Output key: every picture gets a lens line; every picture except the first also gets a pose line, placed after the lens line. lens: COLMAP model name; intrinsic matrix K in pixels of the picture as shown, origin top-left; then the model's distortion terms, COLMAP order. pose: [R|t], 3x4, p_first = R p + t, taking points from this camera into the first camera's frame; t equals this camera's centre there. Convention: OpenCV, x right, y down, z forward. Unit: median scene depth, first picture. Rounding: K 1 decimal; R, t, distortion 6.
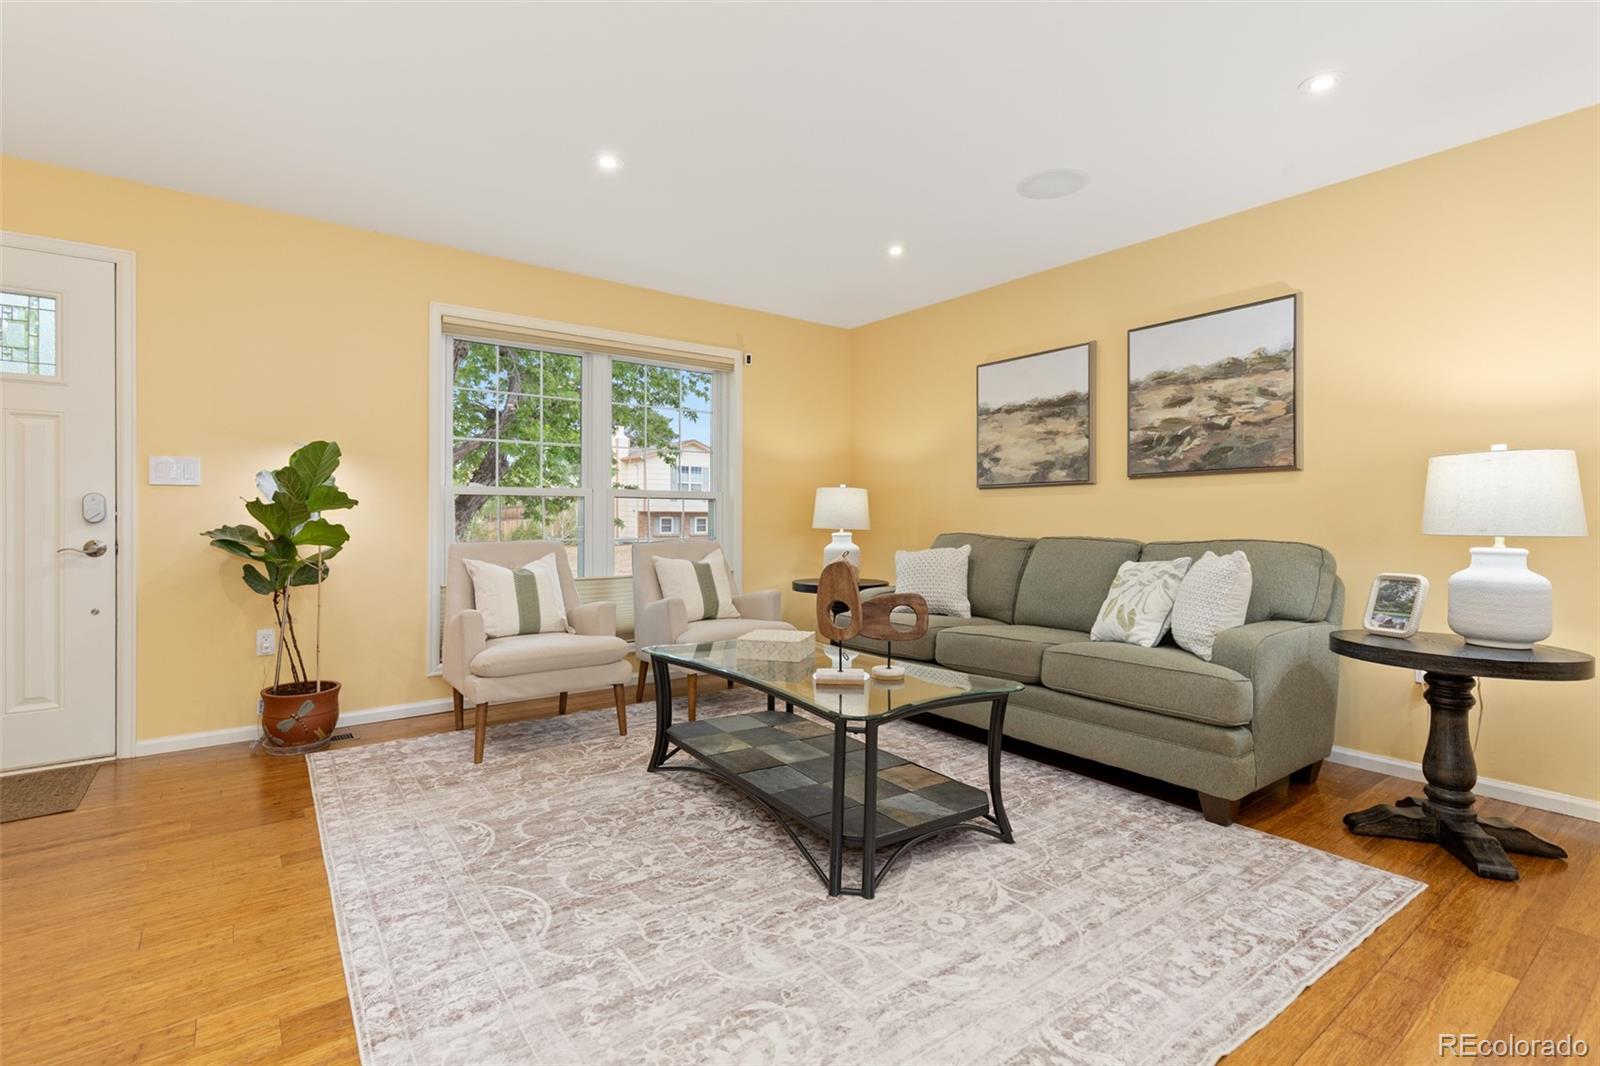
lens RADIAL K [[725.4, 0, 789.7], [0, 725.4, 520.4], [0, 0, 1]] dist [0.009877, -0.001902]
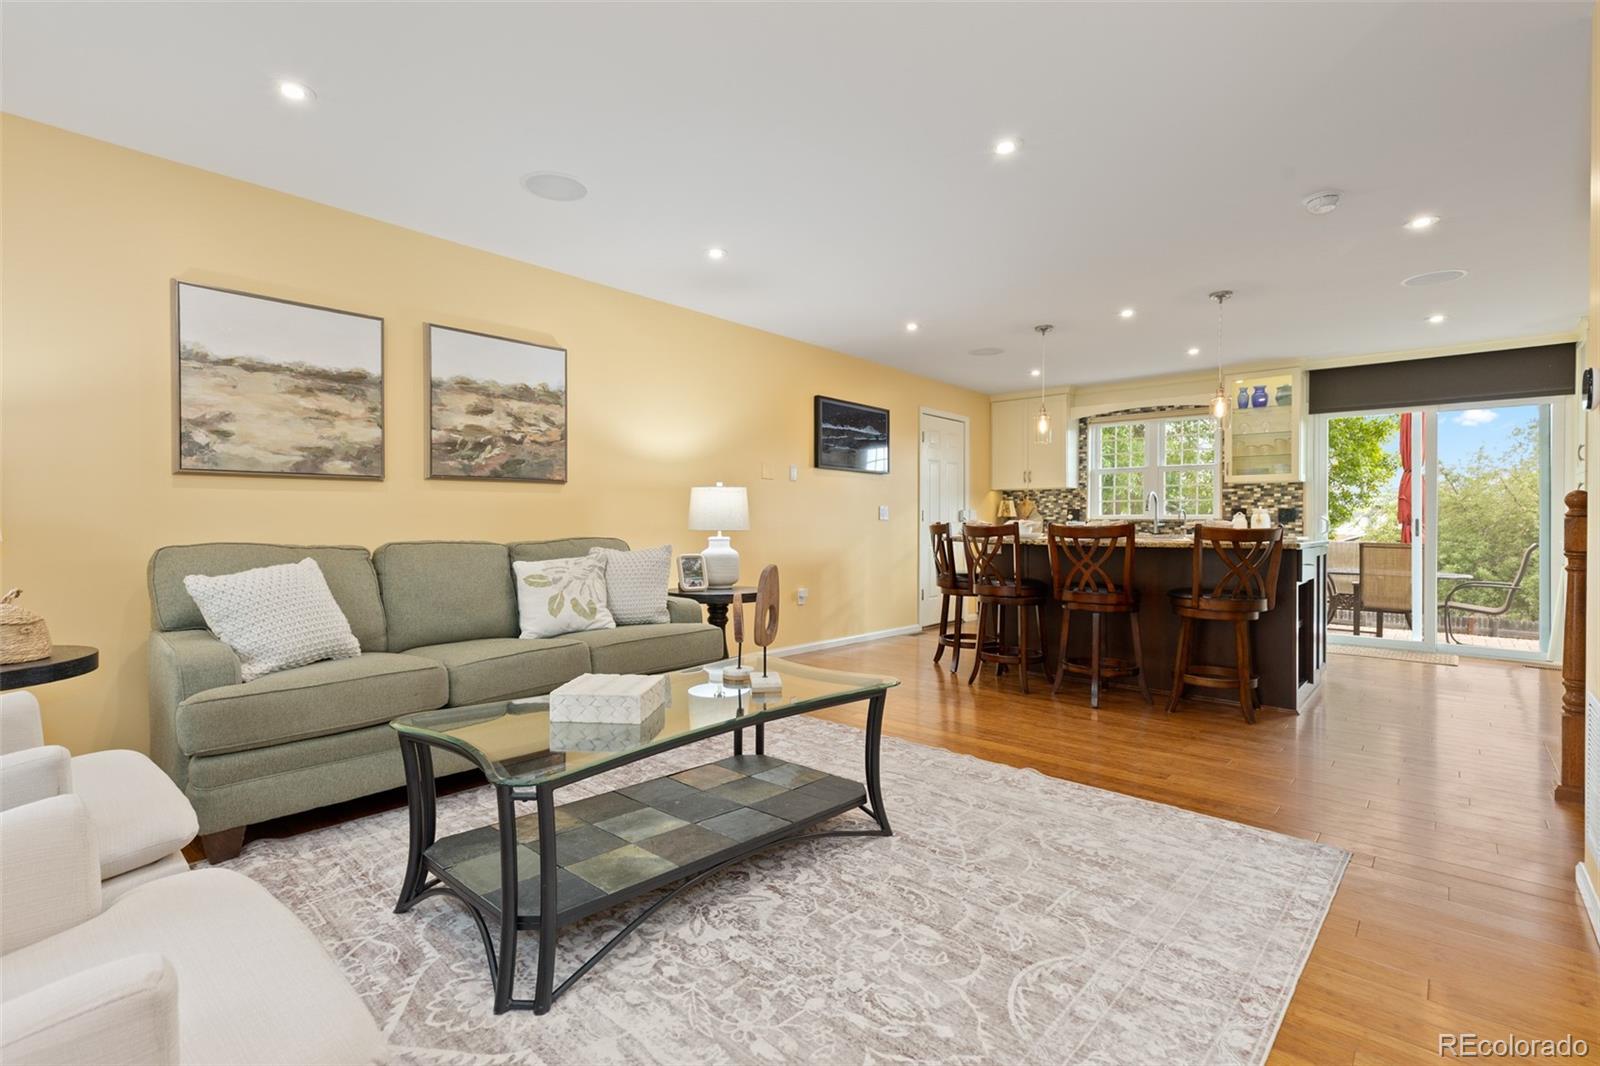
lens RADIAL K [[725.4, 0, 789.8], [0, 725.4, 522.2], [0, 0, 1]] dist [0.009877, -0.001902]
pose [[-0.176408, -0.001336, 0.984316, -0.644059], [0.000776, 0.999999, 0.001496, -0.001963], [-0.984317, 0.001027, -0.176407, 0.809602]]
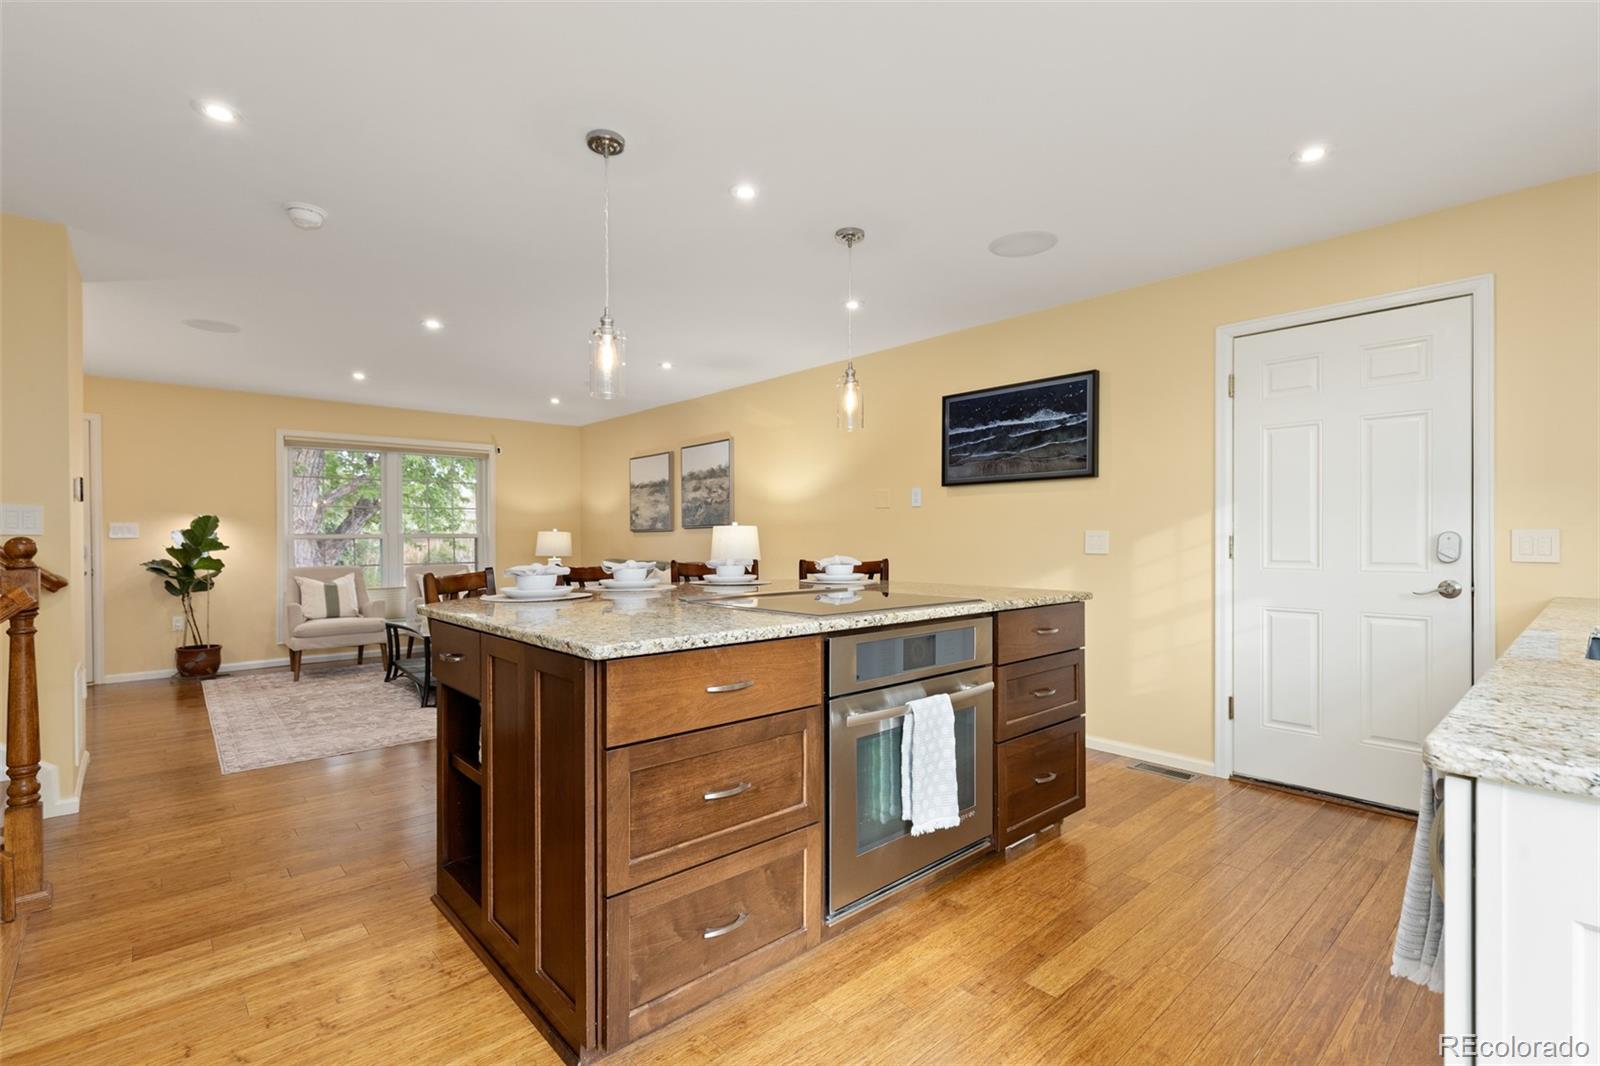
lens RADIAL K [[725.4, 0, 790.4], [0, 725.4, 543.8], [0, 0, 1]] dist [0.009877, -0.001902]
pose [[0.996505, -0.007460, 0.083195, 0.673905], [0.007114, 0.999965, 0.004457, -0.029836], [-0.083226, -0.003849, 0.996523, -0.968567]]
